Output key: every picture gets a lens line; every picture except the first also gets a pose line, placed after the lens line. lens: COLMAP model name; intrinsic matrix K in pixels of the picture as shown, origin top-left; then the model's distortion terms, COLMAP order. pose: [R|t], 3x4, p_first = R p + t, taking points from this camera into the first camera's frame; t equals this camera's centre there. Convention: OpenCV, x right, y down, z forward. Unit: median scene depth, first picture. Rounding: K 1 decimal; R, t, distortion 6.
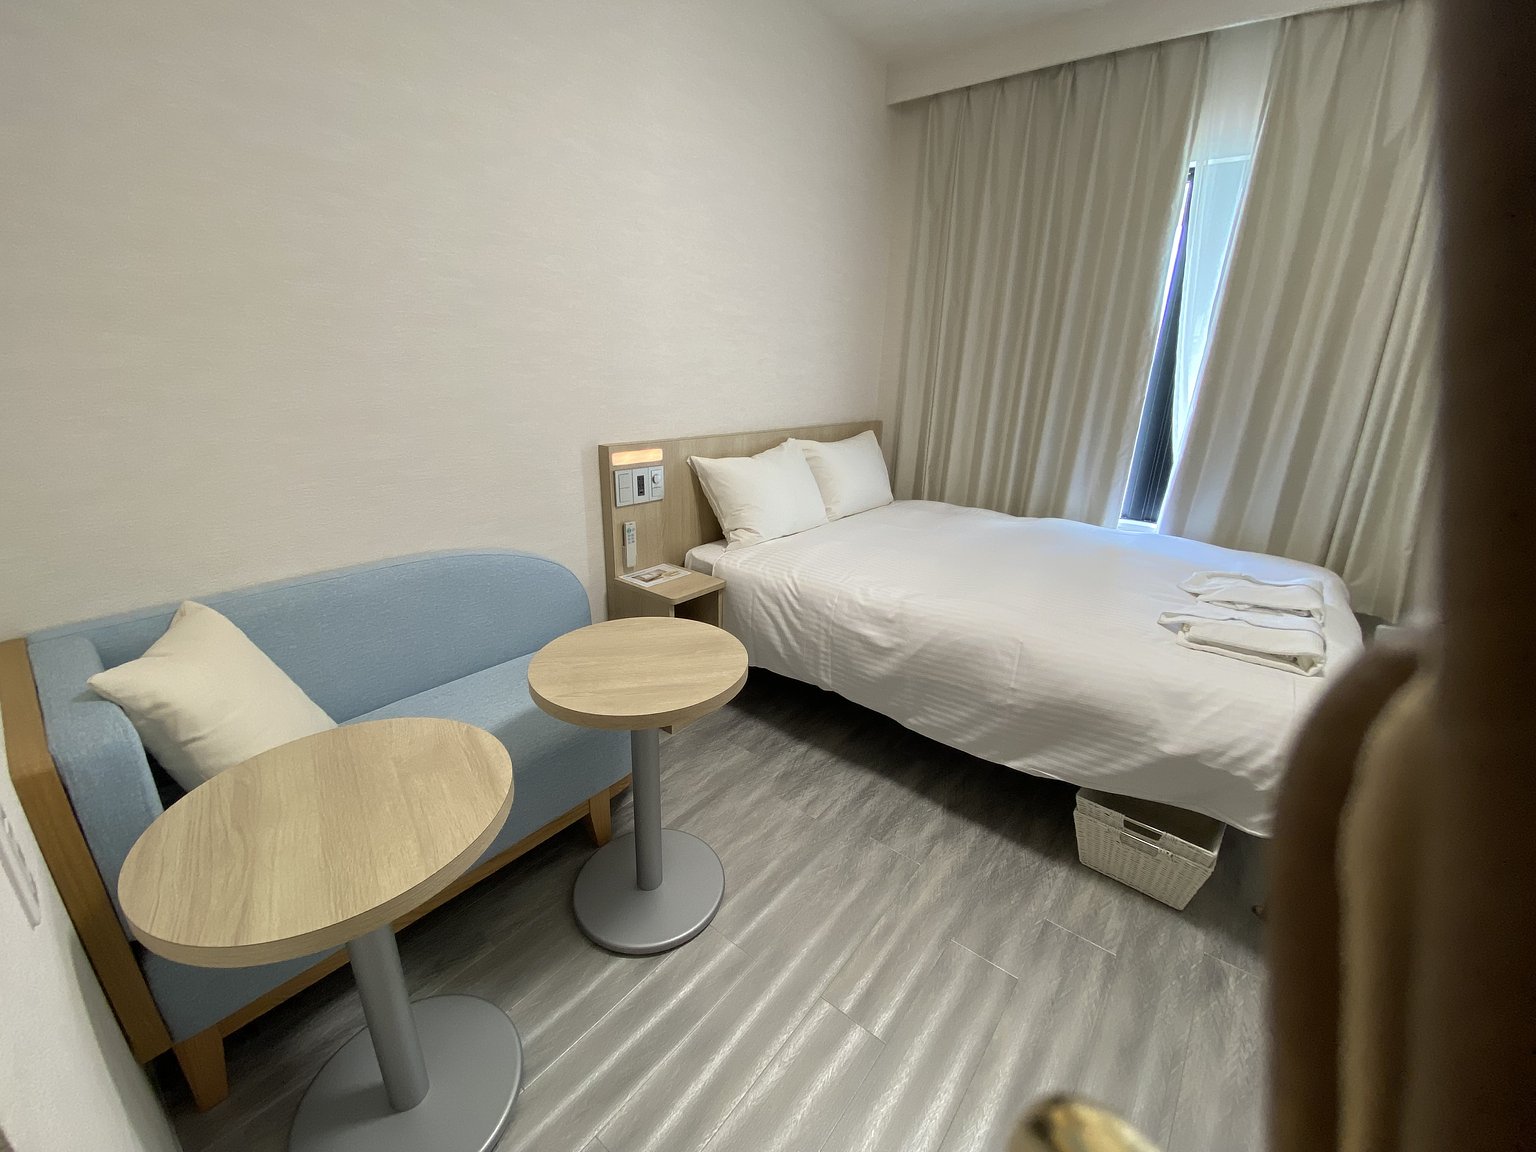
lens RADIAL K [[613.0, 0, 768.0], [0, 613.0, 576.0], [0, 0, 1]] dist [-0.000401, -0.011610]
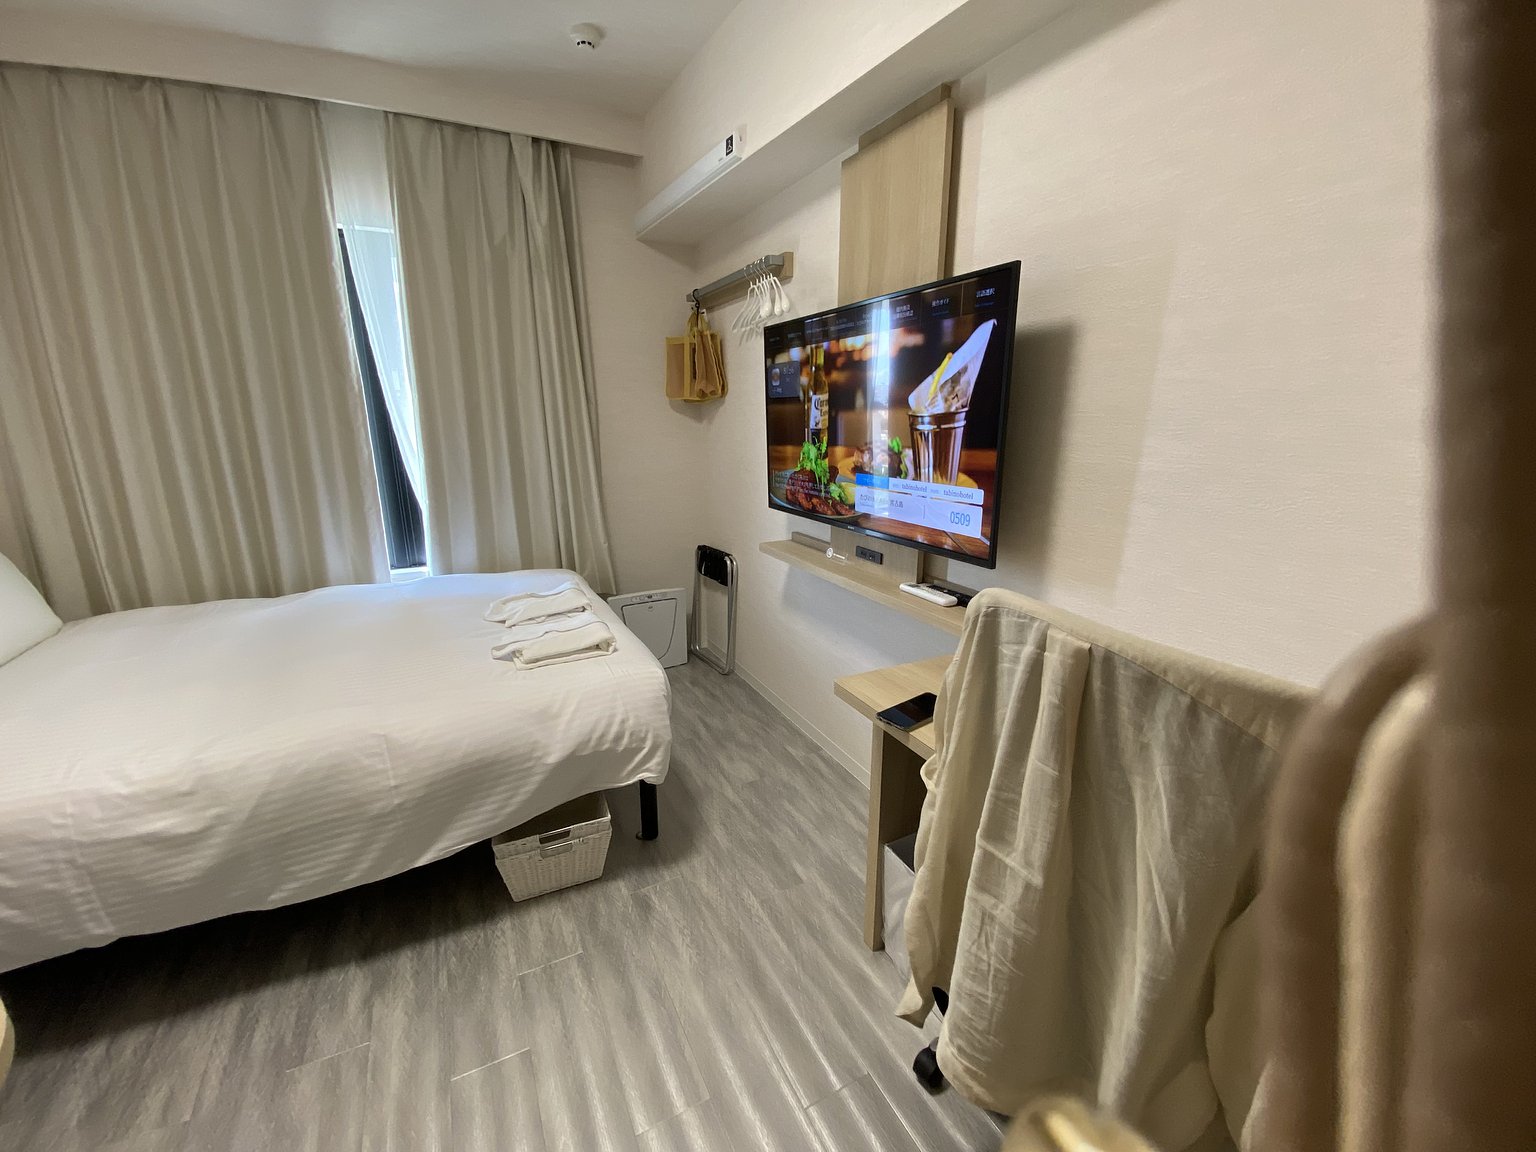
lens RADIAL K [[613.0, 0, 768.0], [0, 613.0, 576.0], [0, 0, 1]] dist [-0.000401, -0.011610]
pose [[0.409124, -0.251603, 0.877105, -0.079682], [0.303838, 0.943943, 0.129051, -0.052912], [-0.860407, 0.213700, 0.462637, 0.043075]]
